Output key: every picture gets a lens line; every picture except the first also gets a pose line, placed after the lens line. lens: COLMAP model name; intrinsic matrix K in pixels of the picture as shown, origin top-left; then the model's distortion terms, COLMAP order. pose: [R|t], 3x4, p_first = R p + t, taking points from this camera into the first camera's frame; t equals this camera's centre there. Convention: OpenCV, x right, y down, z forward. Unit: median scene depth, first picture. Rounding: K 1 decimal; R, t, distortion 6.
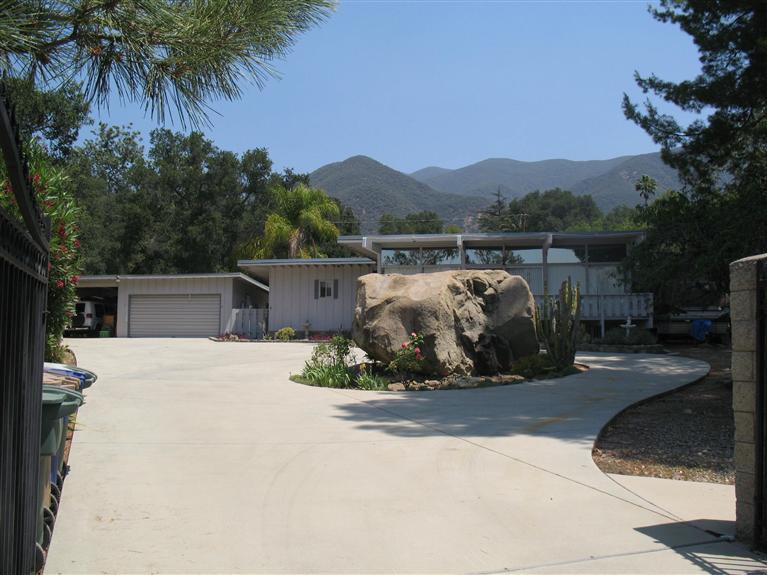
lens RADIAL K [[771.4, 0, 384.2], [0, 771.4, 309.3], [0, 0, 1]] dist [-0.137829, 0.021549]
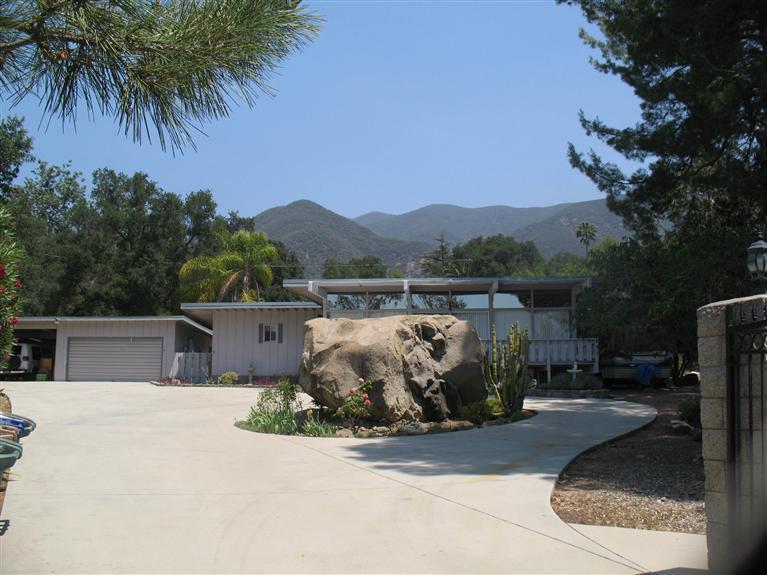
lens RADIAL K [[772.6, 0, 385.3], [0, 772.6, 310.3], [0, 0, 1]] dist [-0.178284, 0.185100]
pose [[0.997114, 0.006830, 0.075606, -0.004509], [-0.002573, 0.998413, -0.056258, -0.000516], [-0.075870, 0.055901, 0.995549, 0.008004]]
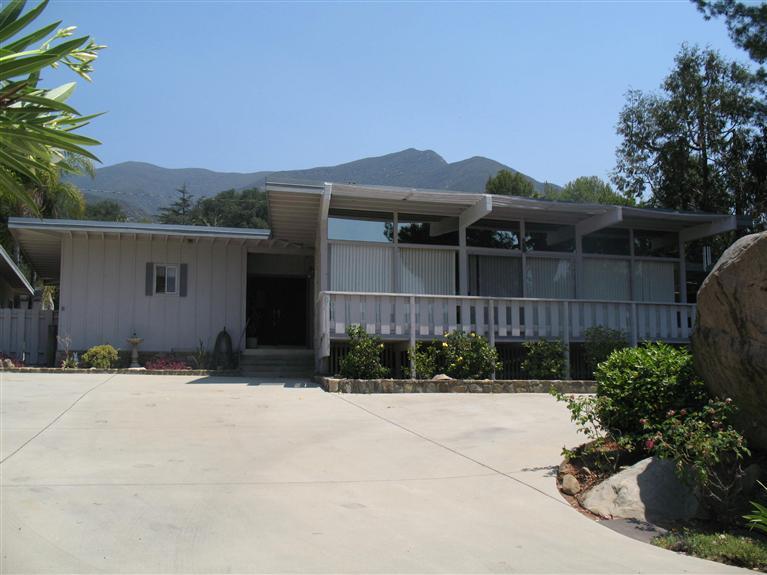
lens RADIAL K [[771.4, 0, 384.2], [0, 771.4, 309.3], [0, 0, 1]] dist [-0.137829, 0.021549]
pose [[0.887734, 0.026122, 0.459614, -0.223116], [-0.019235, 0.999622, -0.019660, 0.005333], [-0.459954, 0.008612, 0.887901, 0.482952]]
